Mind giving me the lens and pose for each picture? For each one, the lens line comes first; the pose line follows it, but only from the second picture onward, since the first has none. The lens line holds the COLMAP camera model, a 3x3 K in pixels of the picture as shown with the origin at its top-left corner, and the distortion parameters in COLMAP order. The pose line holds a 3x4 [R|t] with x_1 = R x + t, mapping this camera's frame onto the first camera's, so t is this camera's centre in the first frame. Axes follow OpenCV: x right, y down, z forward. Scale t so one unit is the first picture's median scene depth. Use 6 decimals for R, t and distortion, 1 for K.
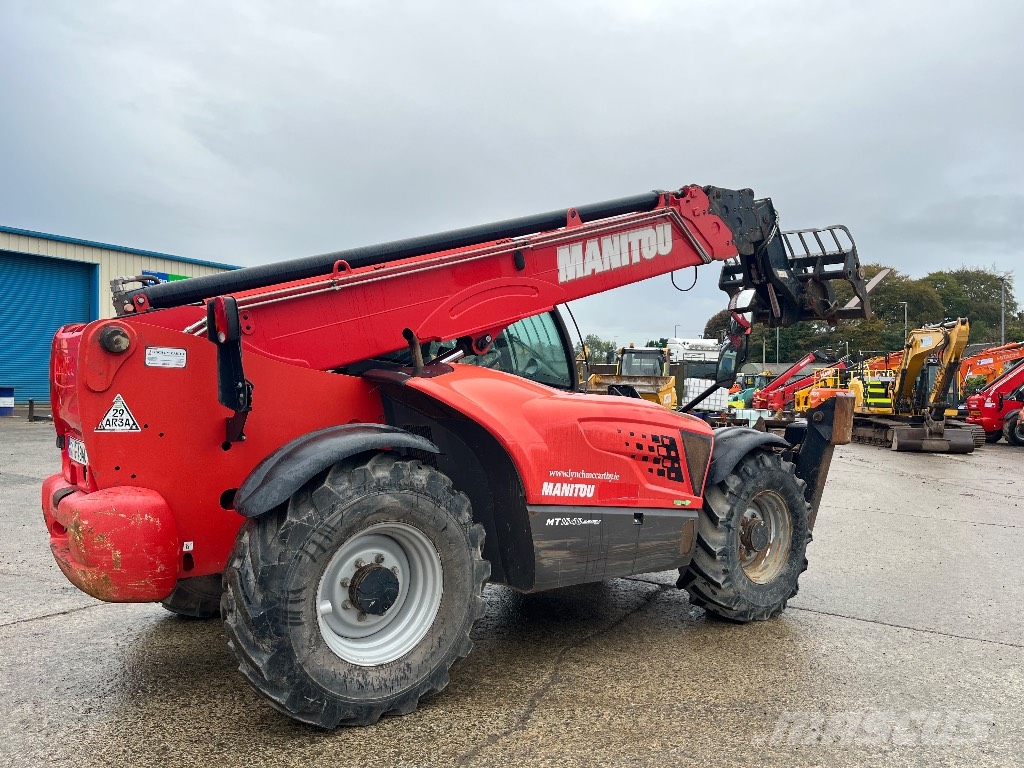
lens RADIAL K [[763.7, 0, 514.1], [0, 763.7, 385.8], [0, 0, 1]] dist [0.077949, -0.108618]
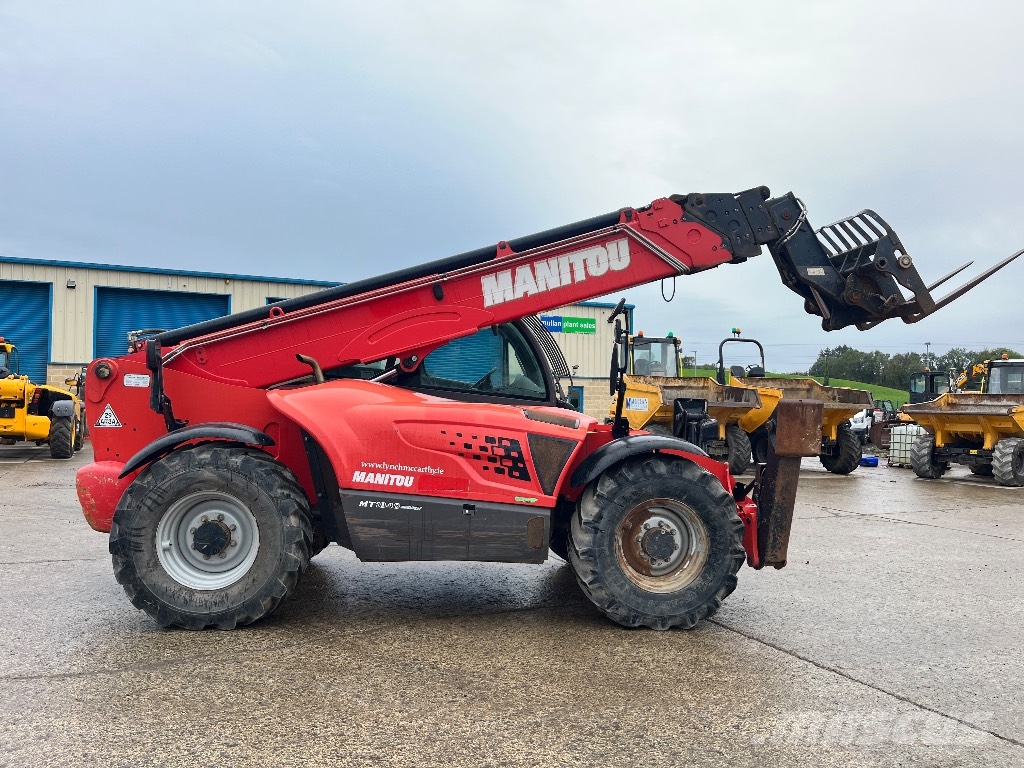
lens RADIAL K [[763.7, 0, 514.1], [0, 763.7, 385.8], [0, 0, 1]] dist [0.077949, -0.108618]
pose [[0.837131, -0.030003, -0.546180, 0.799592], [0.008719, 0.999100, -0.041519, 0.035019], [0.546934, 0.029995, 0.836638, 0.075910]]
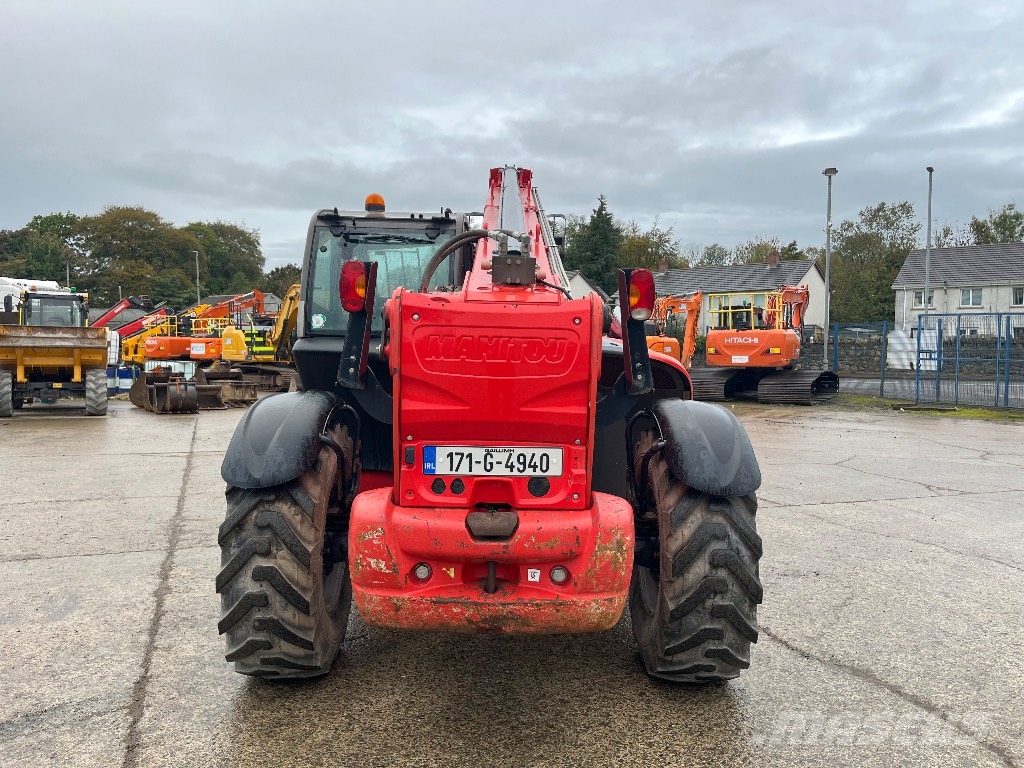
lens RADIAL K [[763.7, 0, 514.1], [0, 763.7, 385.8], [0, 0, 1]] dist [0.077949, -0.108618]
pose [[0.616927, -0.062332, 0.784548, -0.878694], [0.006813, 0.997244, 0.073874, -0.034642], [-0.786991, -0.040230, 0.615652, 0.410490]]
